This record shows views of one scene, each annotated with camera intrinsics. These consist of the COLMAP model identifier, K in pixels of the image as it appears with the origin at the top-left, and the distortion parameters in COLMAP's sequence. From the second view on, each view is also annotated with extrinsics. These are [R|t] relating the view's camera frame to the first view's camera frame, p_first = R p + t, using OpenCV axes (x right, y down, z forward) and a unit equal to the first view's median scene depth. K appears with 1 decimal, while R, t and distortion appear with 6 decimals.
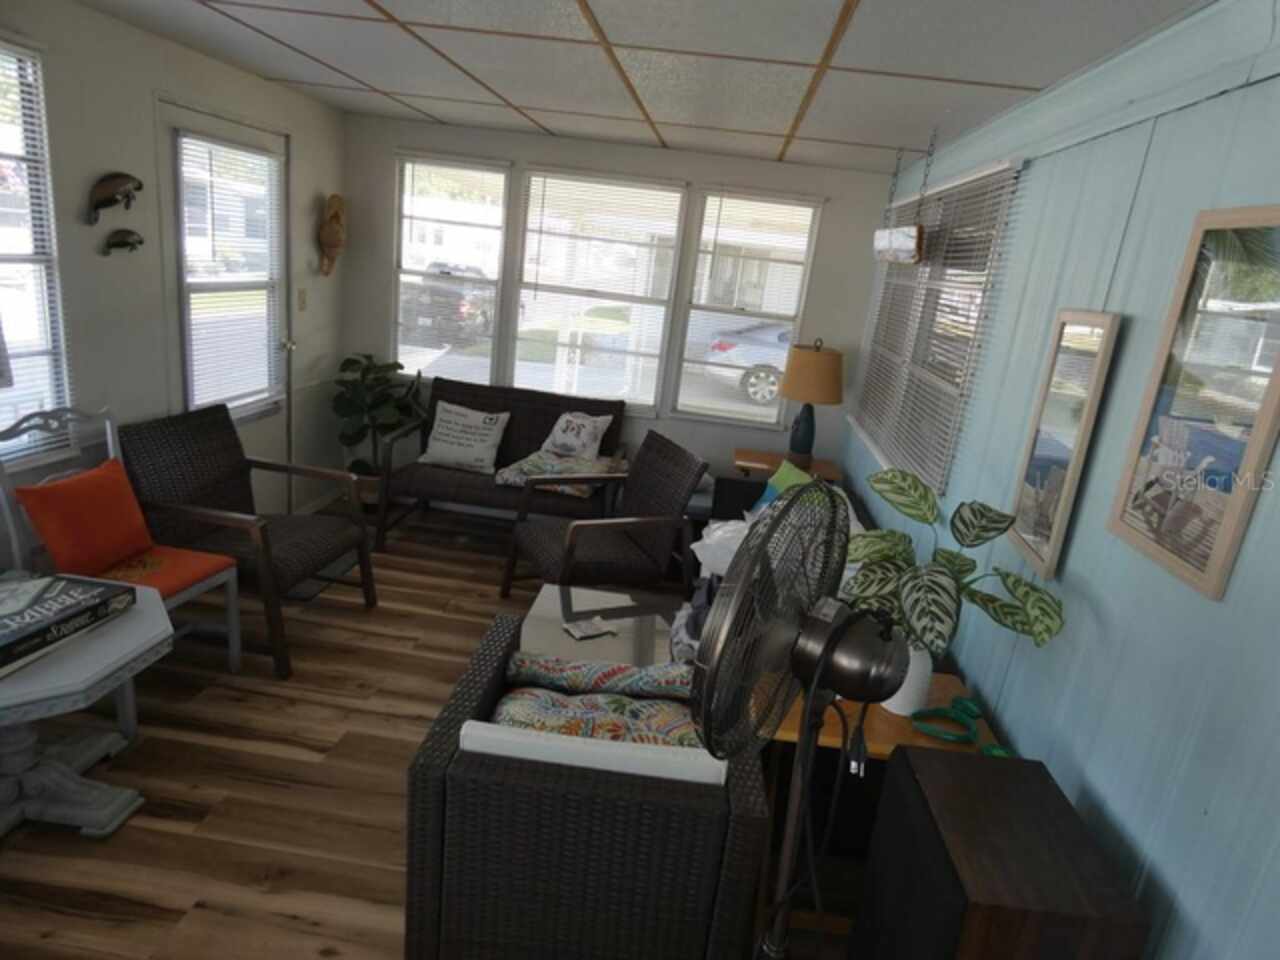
lens RADIAL K [[763.5, 0, 651.0], [0, 763.5, 483.5], [0, 0, 1]] dist [-0.010698, 0.004617]
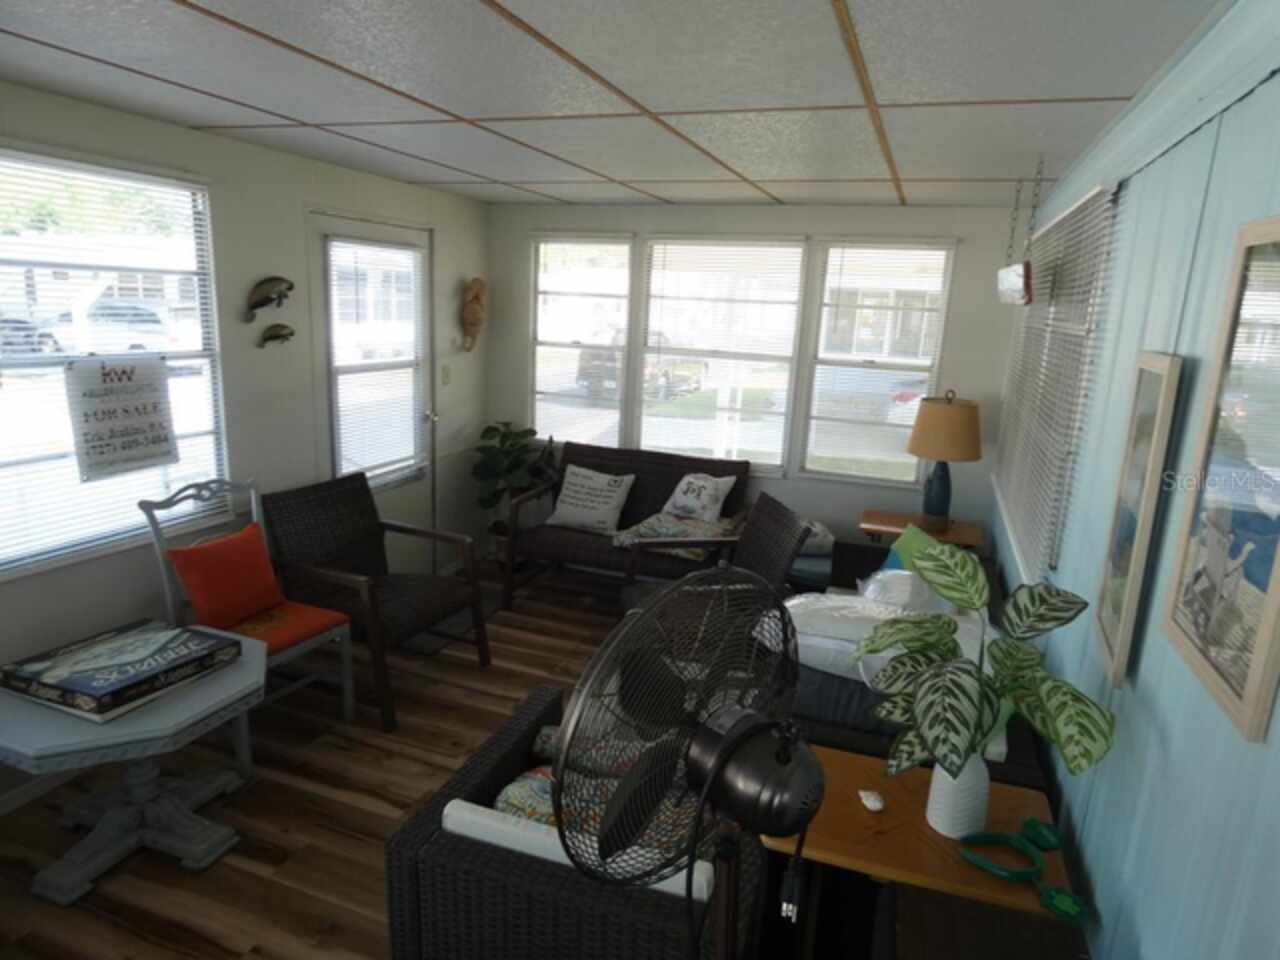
lens RADIAL K [[763.5, 0, 647.4], [0, 763.5, 478.6], [0, 0, 1]] dist [-0.010698, 0.004617]
pose [[0.965403, -0.012950, -0.260439, 0.151413], [-0.007403, 0.997002, -0.077017, -0.015485], [0.260656, 0.076281, 0.962414, 0.050577]]
